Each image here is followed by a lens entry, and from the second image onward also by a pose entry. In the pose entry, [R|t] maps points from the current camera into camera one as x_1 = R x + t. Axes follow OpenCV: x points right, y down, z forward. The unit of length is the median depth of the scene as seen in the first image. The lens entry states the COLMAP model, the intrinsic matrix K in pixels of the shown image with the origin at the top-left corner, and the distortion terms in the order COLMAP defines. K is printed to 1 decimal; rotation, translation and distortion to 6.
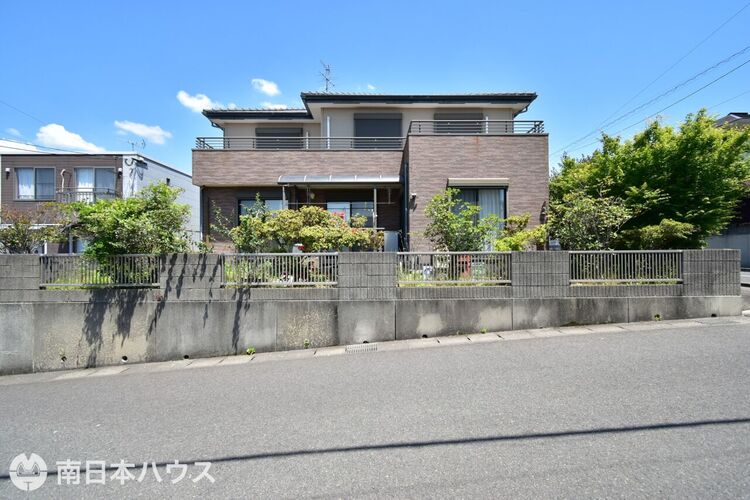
lens RADIAL K [[328.8, 0, 375.4], [0, 328.8, 251.5], [0, 0, 1]] dist [0.002123, -0.000313]
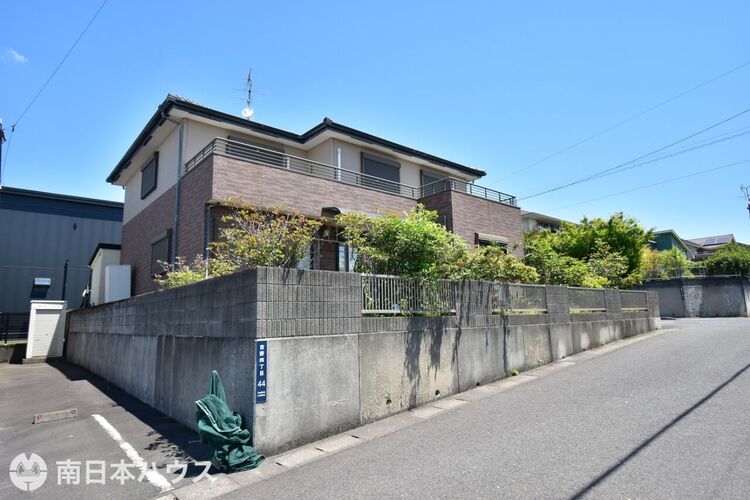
lens RADIAL K [[415.7, 0, 375.7], [0, 415.7, 249.9], [0, 0, 1]] dist [0.022842, 0.000202]
pose [[0.779704, 0.089742, 0.619684, -1.643669], [0.010303, 0.987703, -0.156001, 0.112034], [-0.626063, 0.128019, 0.769192, 0.169513]]
